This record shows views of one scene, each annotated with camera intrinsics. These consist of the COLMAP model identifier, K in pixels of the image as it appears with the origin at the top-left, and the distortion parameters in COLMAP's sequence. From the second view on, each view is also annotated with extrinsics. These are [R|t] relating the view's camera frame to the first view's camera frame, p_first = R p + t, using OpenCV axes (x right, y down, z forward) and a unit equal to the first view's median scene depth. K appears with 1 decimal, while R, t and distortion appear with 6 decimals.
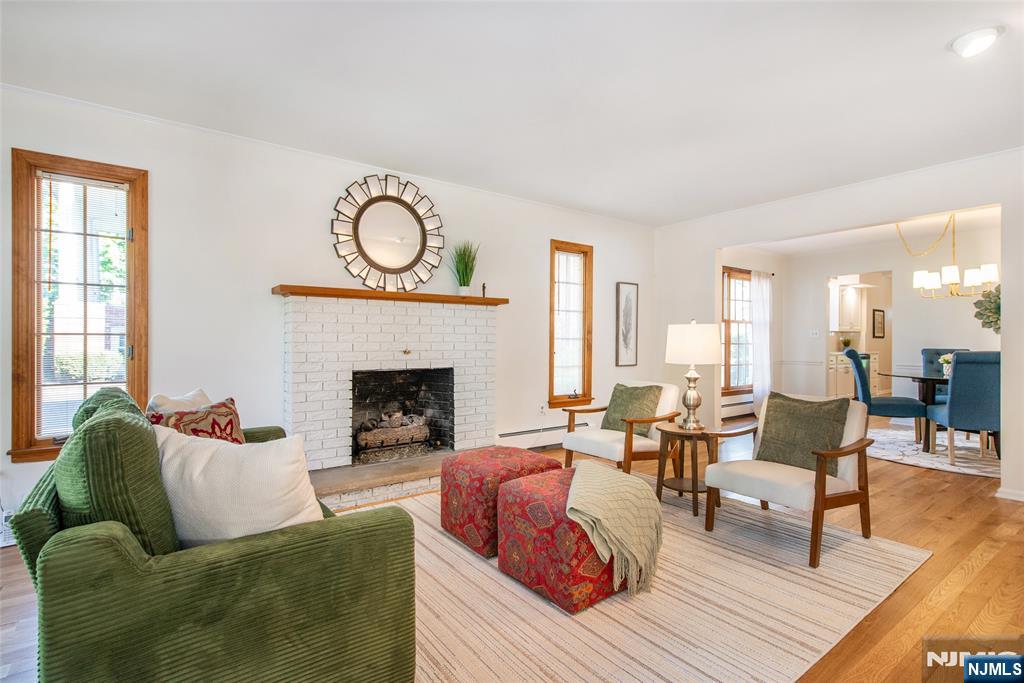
lens RADIAL K [[485.1, 0, 493.3], [0, 485.1, 342.6], [0, 0, 1]] dist [-0.000626, -0.000445]
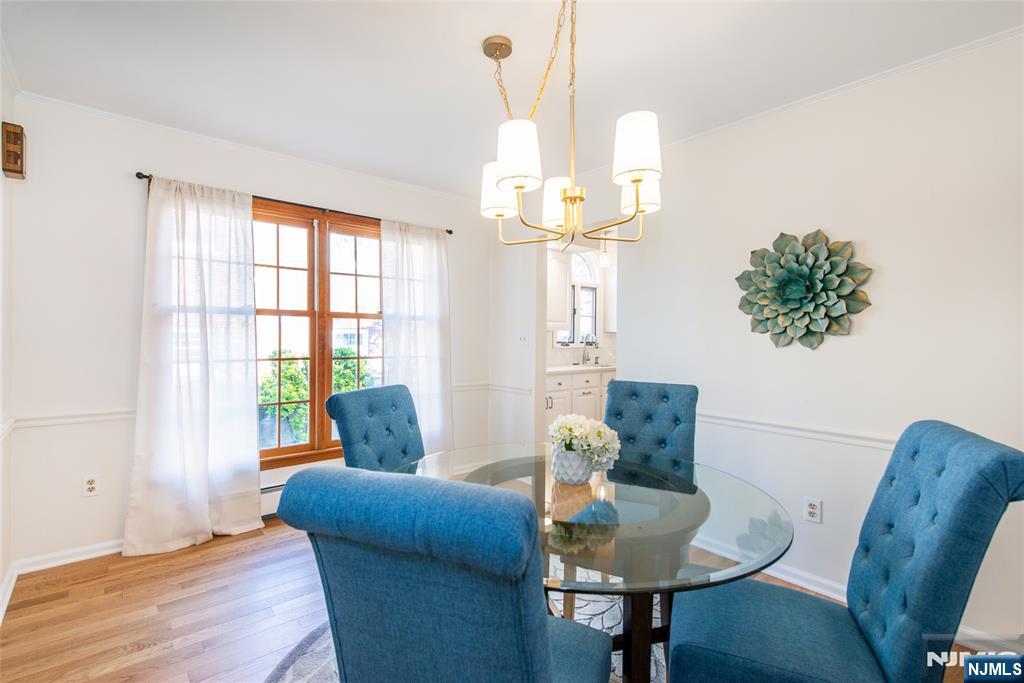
lens RADIAL K [[485.1, 0, 493.3], [0, 485.1, 342.6], [0, 0, 1]] dist [-0.000626, -0.000445]
pose [[0.998022, 0.002100, 0.062832, 1.109984], [-0.002951, 0.999905, 0.013454, -0.039126], [-0.062798, -0.013613, 0.997933, 0.838695]]
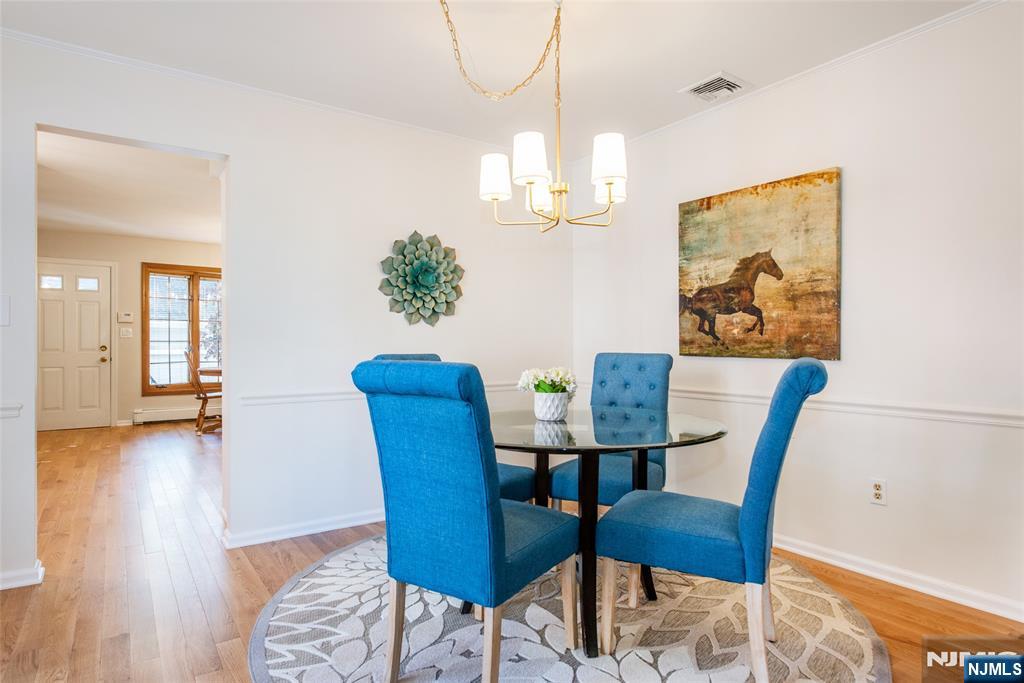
lens RADIAL K [[583.6, 0, 512.0], [0, 583.6, 341.5], [0, 0, 1]] dist [0.029451, 0.000200]
pose [[0.029097, 0.000674, 0.999576, 0.578565], [0.003540, 0.999993, -0.000777, 0.004615], [-0.999570, 0.003562, 0.029094, 1.282932]]
